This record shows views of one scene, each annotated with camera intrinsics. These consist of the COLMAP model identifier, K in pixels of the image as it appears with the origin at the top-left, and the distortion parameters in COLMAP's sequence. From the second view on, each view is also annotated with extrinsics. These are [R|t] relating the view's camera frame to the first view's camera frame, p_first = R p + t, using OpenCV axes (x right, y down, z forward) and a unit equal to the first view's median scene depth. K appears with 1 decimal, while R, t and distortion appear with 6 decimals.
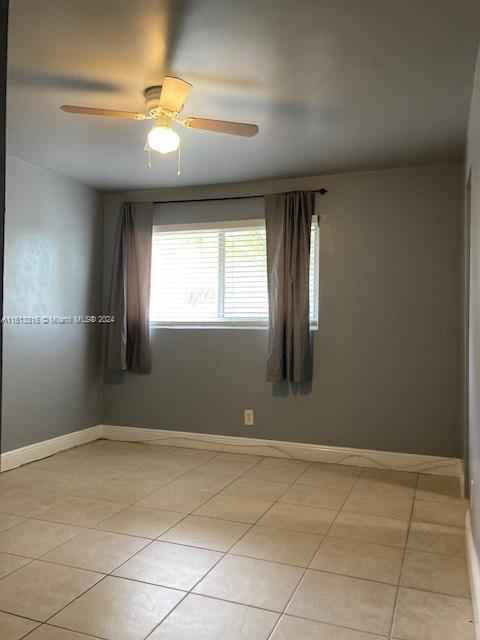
lens RADIAL K [[517.9, 0, 240.0], [0, 517.9, 320.0], [0, 0, 1]] dist [0.035312, -0.000965]
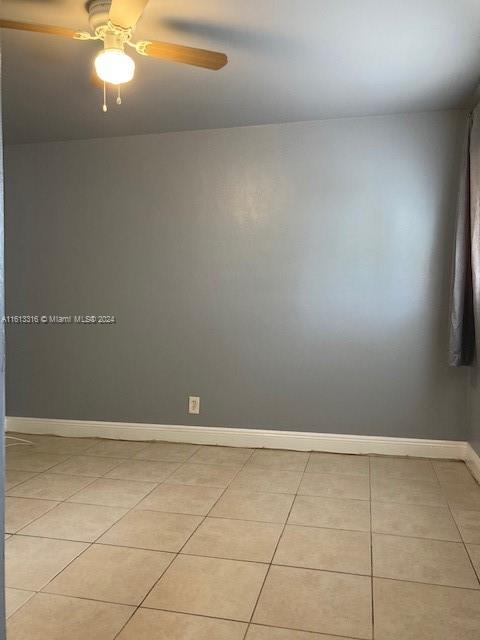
lens RADIAL K [[517.9, 0, 240.0], [0, 517.9, 320.0], [0, 0, 1]] dist [0.035312, -0.000965]
pose [[0.133048, 0.013732, -0.991014, 0.621350], [0.011060, 0.999821, 0.015339, 0.034774], [0.991048, -0.013001, 0.132873, 0.970360]]
